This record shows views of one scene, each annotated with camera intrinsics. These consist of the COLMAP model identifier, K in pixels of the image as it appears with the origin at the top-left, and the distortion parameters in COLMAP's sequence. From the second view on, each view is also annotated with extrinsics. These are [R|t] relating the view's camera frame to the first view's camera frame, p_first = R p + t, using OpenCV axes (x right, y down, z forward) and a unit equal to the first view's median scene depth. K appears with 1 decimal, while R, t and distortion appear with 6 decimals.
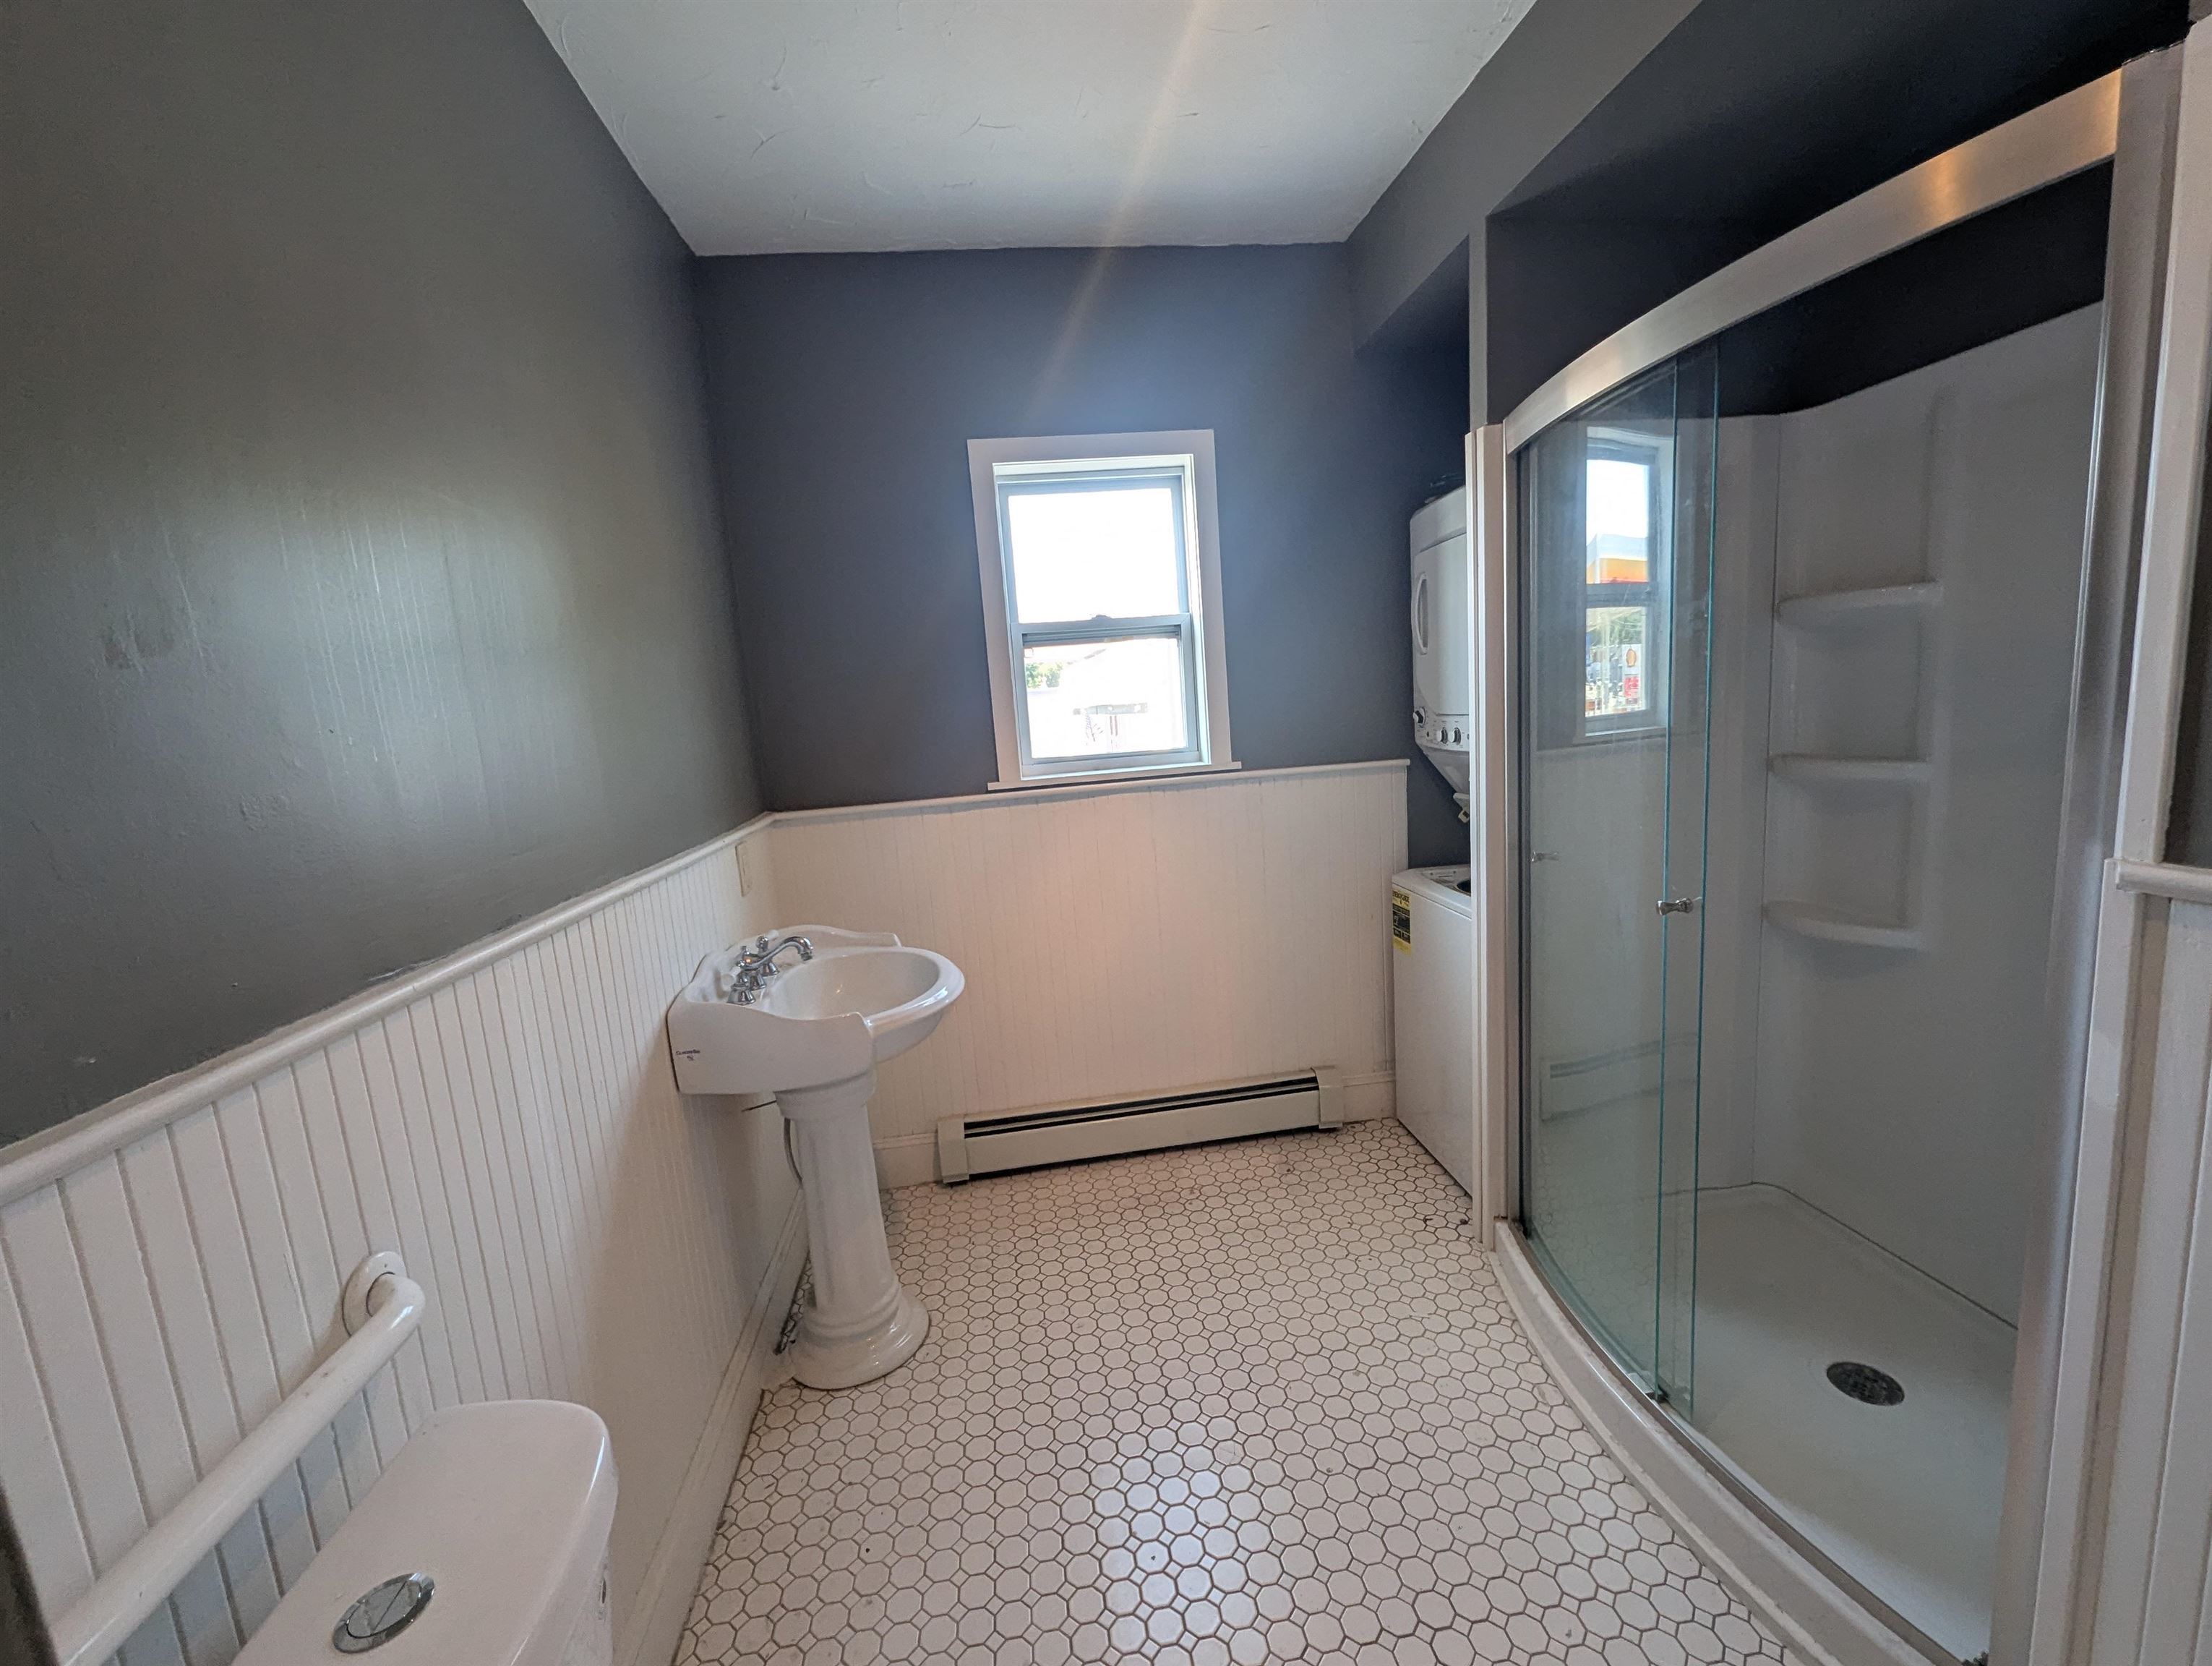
lens RADIAL K [[925.5, 0, 1112.6], [0, 925.5, 848.2], [0, 0, 1]] dist [0.001908, 0.000638]
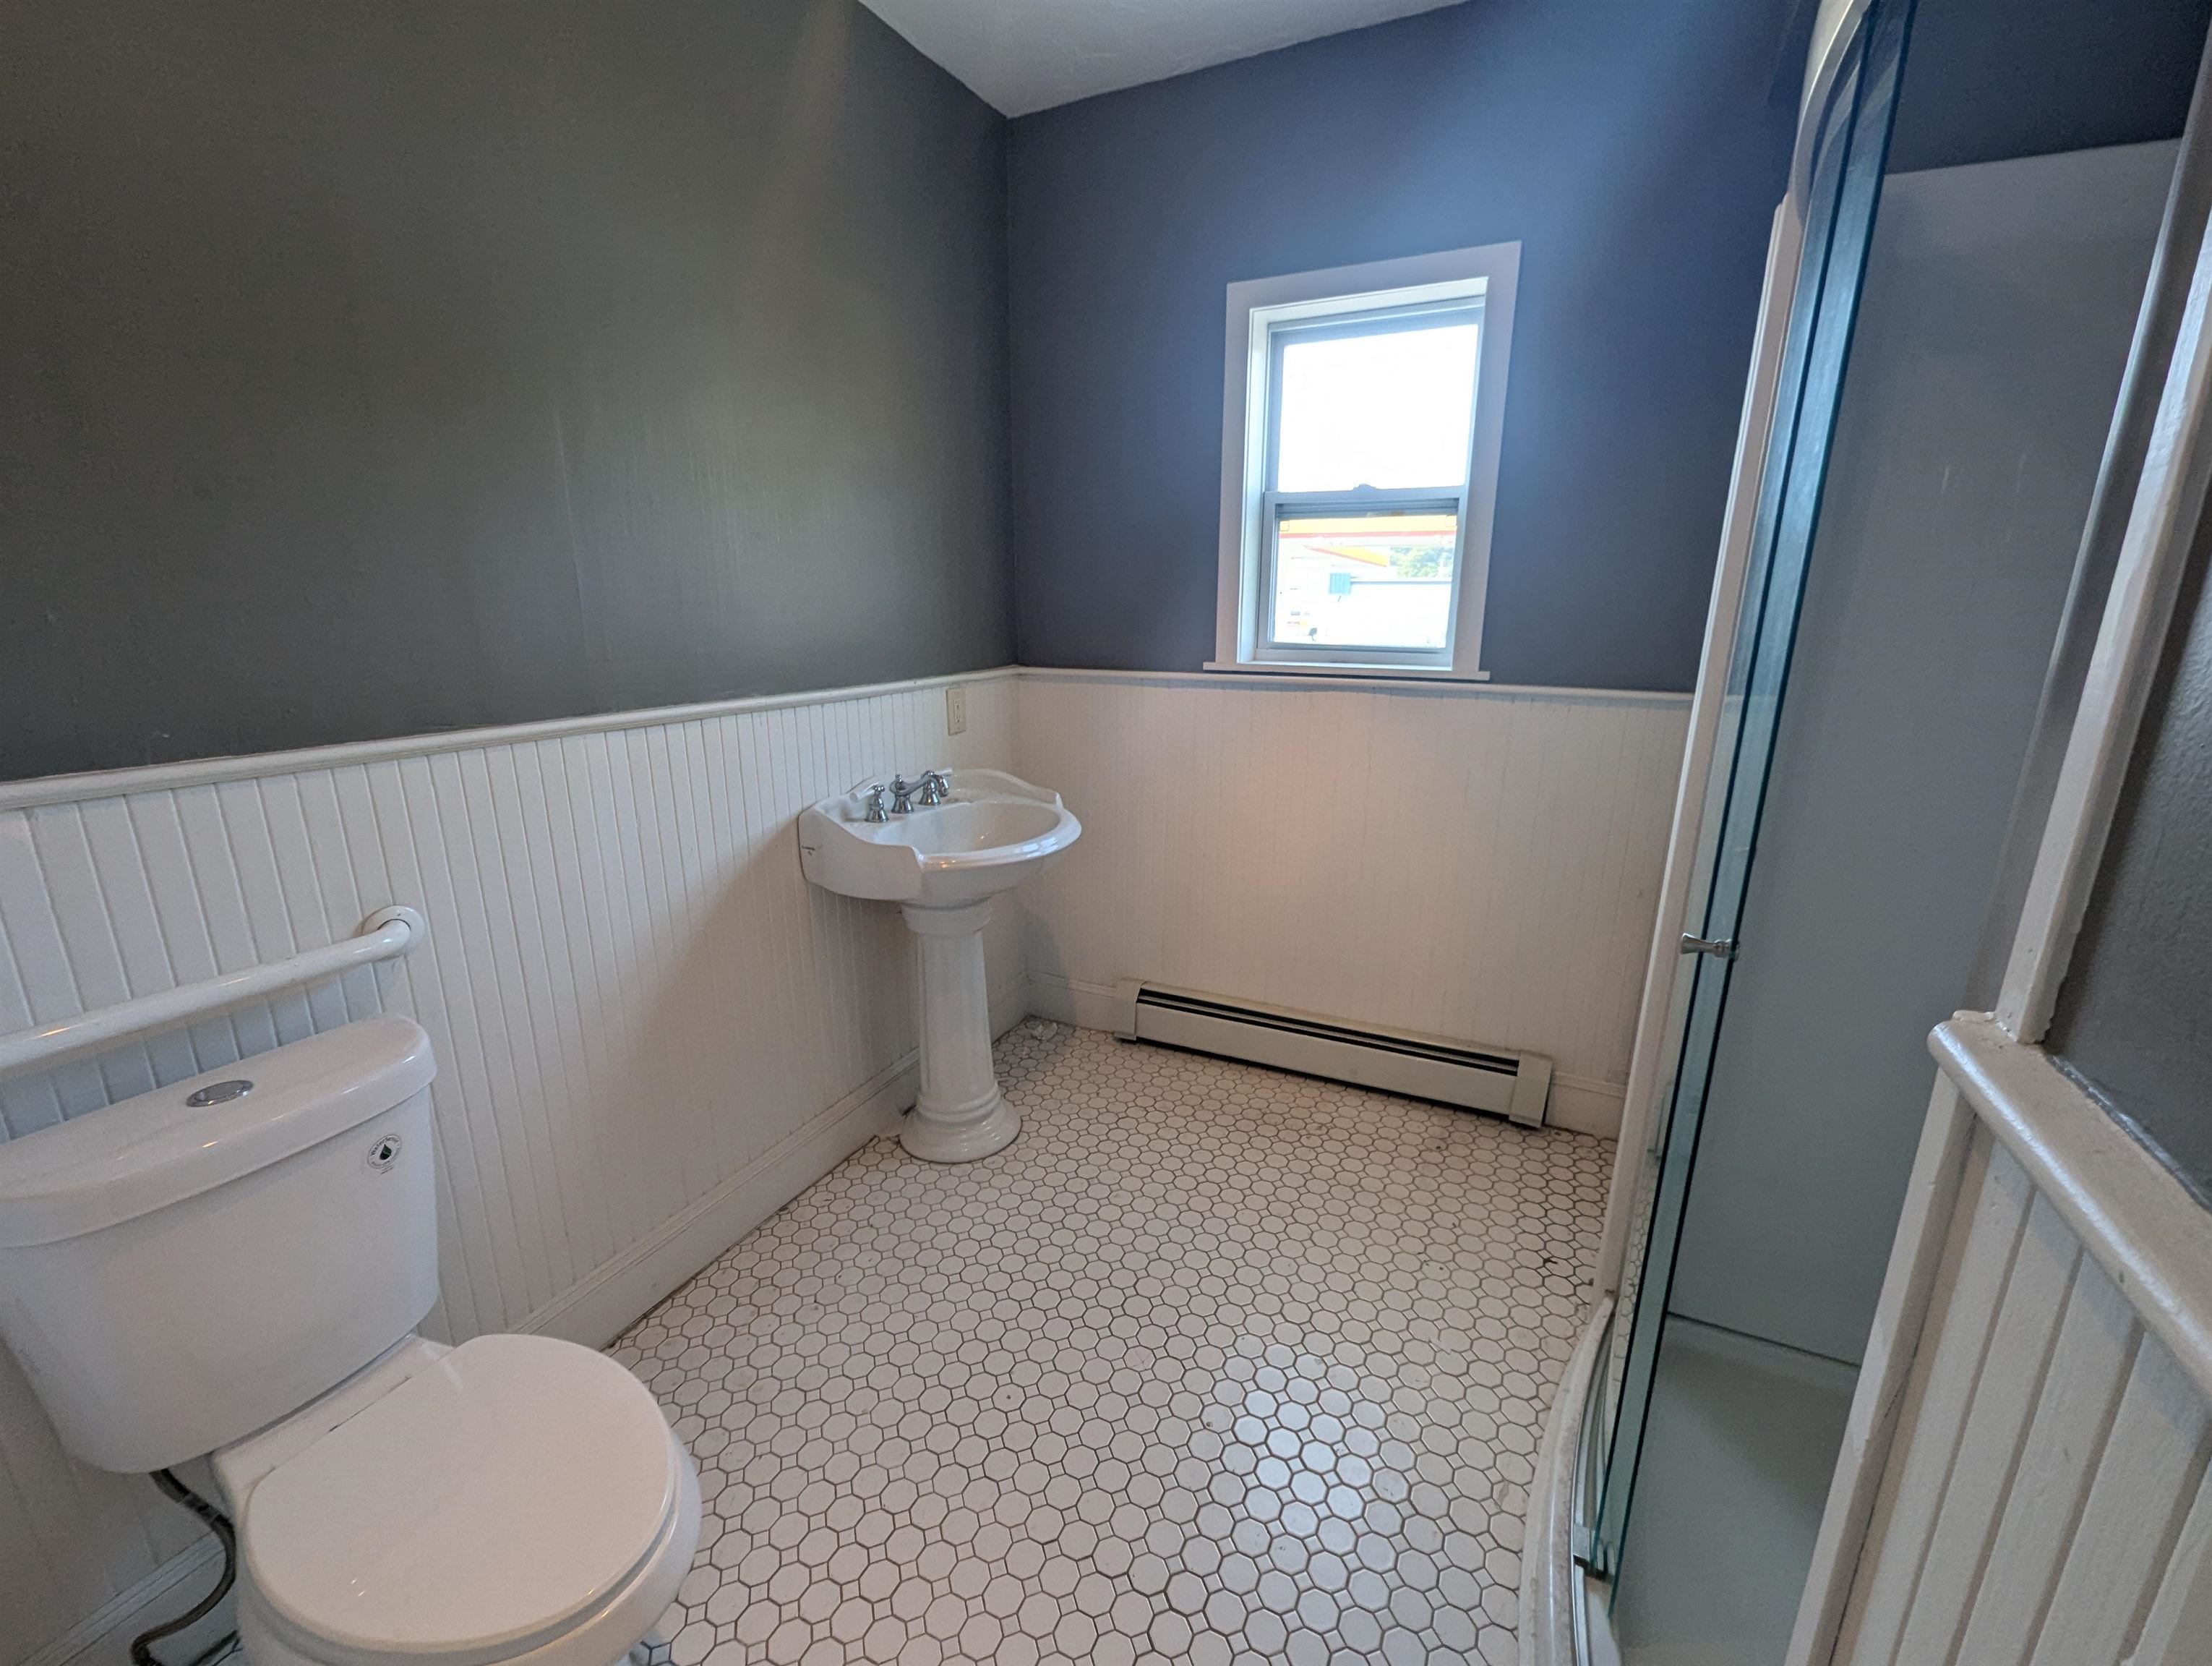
lens RADIAL K [[923.3, 0, 1112.1], [0, 923.3, 845.7], [0, 0, 1]] dist [-0.000787, -0.000444]
pose [[0.834652, 0.216054, -0.506633, 0.317427], [-0.150541, 0.974313, 0.167488, -0.030376], [0.529805, -0.063526, 0.845737, 0.118144]]
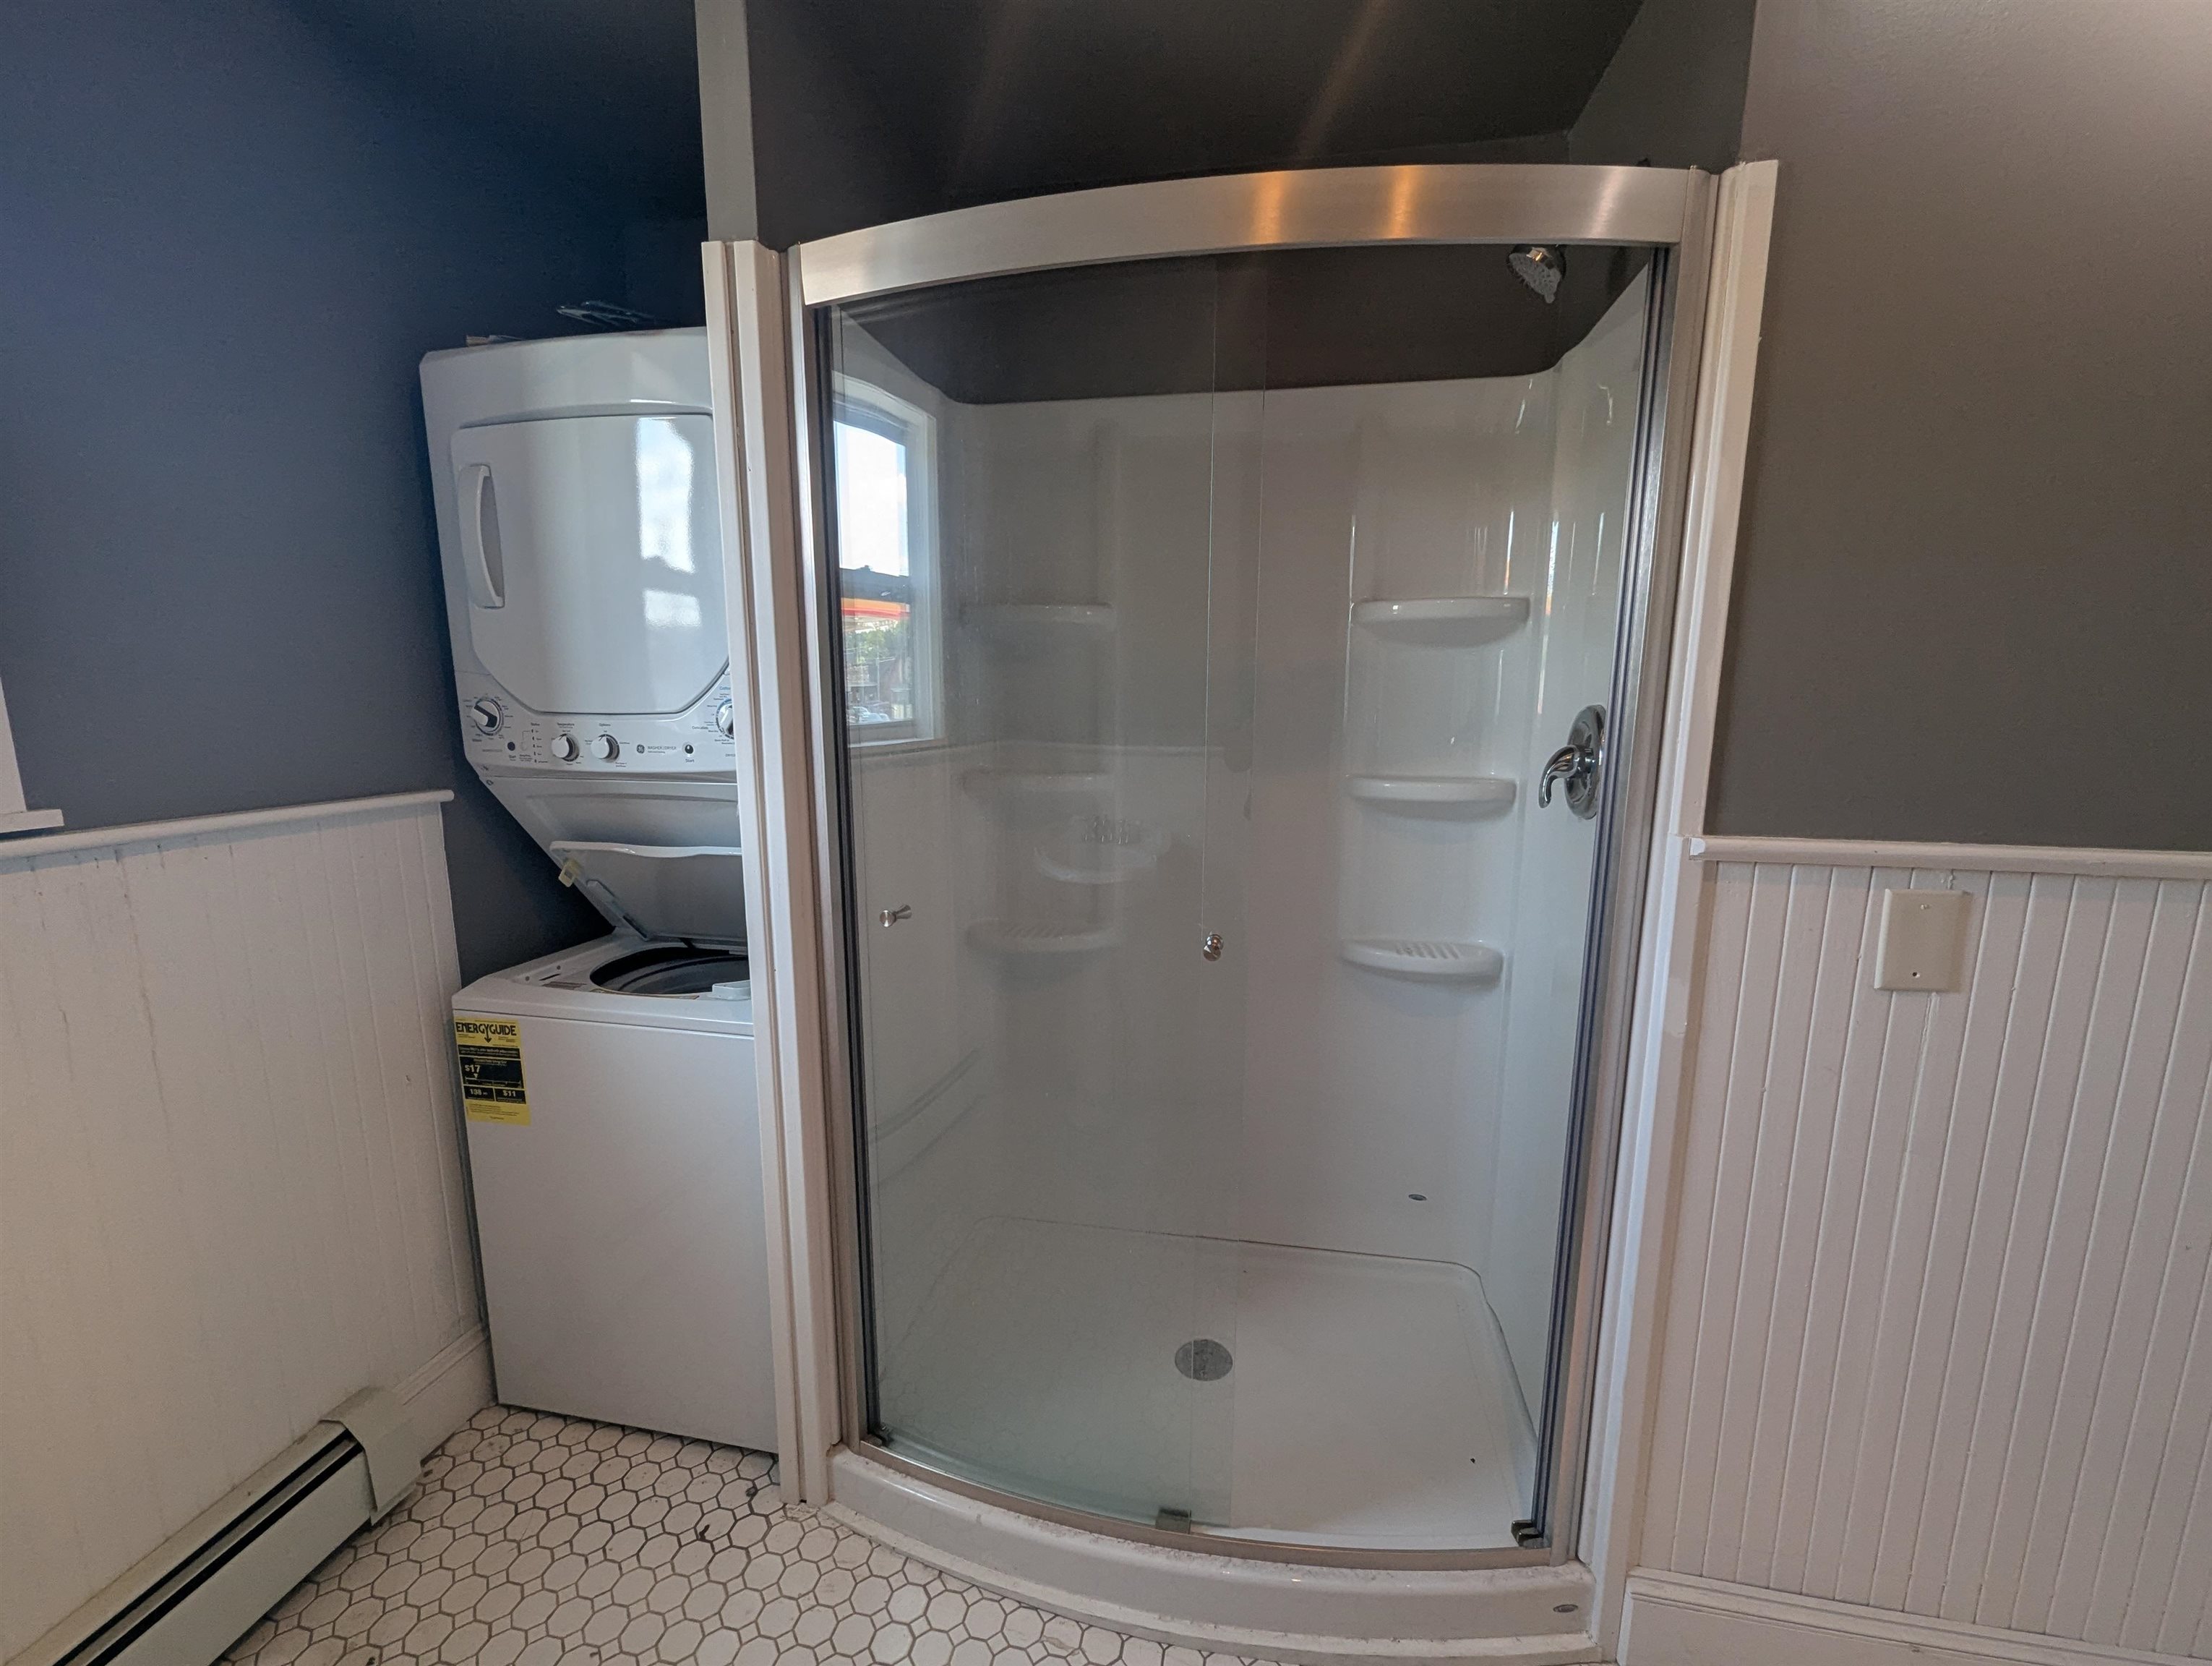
lens RADIAL K [[925.5, 0, 1112.6], [0, 925.5, 848.2], [0, 0, 1]] dist [0.001908, 0.000638]
pose [[0.303376, -0.090313, 0.948581, -0.108794], [0.121511, 0.991038, 0.055494, -0.045137], [-0.945091, 0.098427, 0.311631, 0.458738]]
